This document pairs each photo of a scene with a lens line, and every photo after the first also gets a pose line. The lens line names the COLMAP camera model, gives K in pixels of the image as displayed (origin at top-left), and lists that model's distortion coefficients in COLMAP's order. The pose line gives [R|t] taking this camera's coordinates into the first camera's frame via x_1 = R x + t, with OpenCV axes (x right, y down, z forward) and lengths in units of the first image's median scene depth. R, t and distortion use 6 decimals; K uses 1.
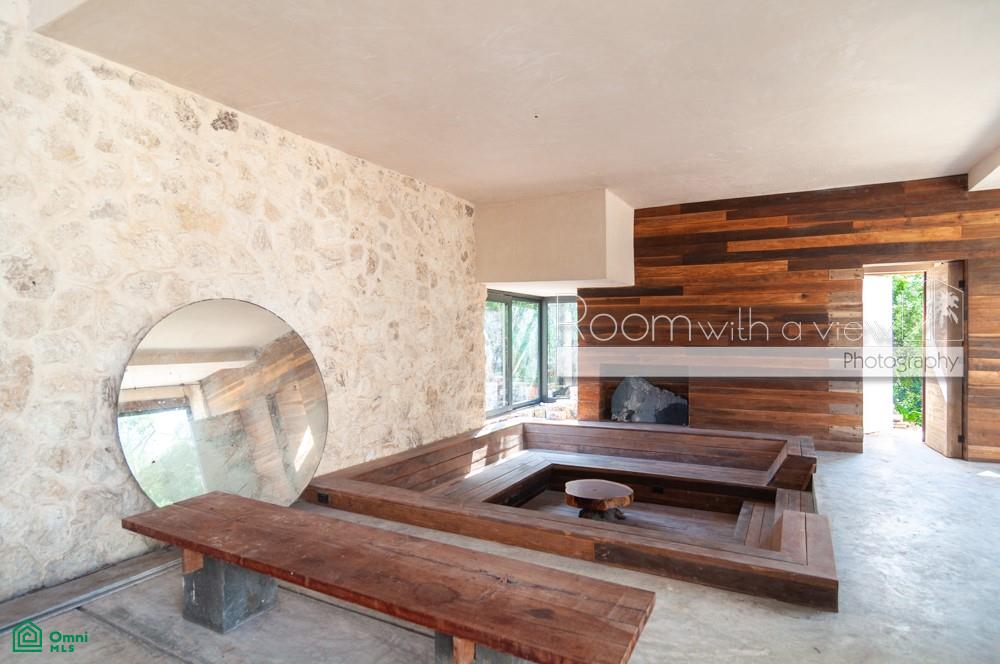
lens RADIAL K [[535.1, 0, 500.9], [0, 535.1, 335.4], [0, 0, 1]] dist [0.000357, 0.001974]
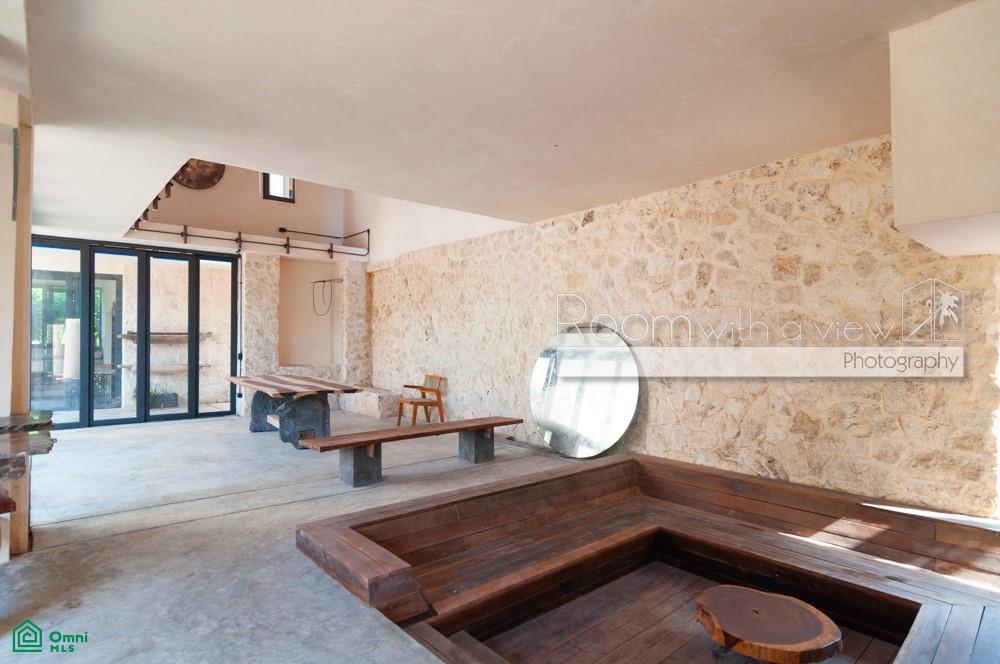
lens RADIAL K [[535.1, 0, 501.4], [0, 535.1, 338.3], [0, 0, 1]] dist [0.000357, 0.001974]
pose [[-0.346812, -0.002721, -0.937931, 0.868022], [-0.000836, 0.999996, -0.002592, -0.011022], [0.937934, -0.000115, -0.346813, 0.985272]]
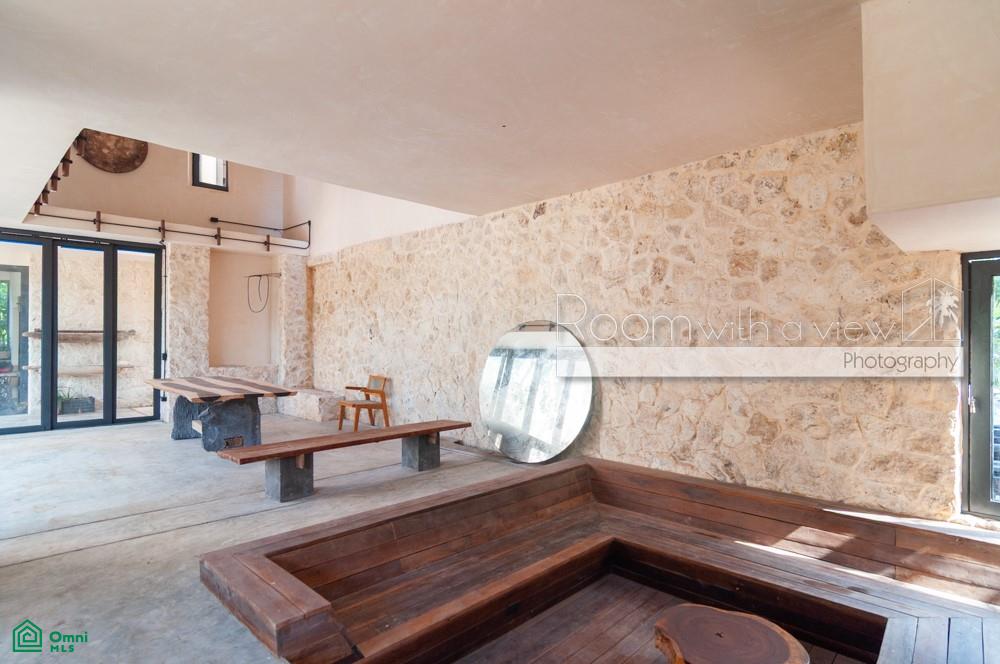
lens RADIAL K [[535.1, 0, 500.6], [0, 535.1, 337.1], [0, 0, 1]] dist [0.000357, 0.001974]
pose [[-0.266864, -0.002103, -0.963732, 0.793652], [-0.000548, 0.999998, -0.002031, -0.010885], [0.963734, -0.000014, -0.266864, 0.975181]]
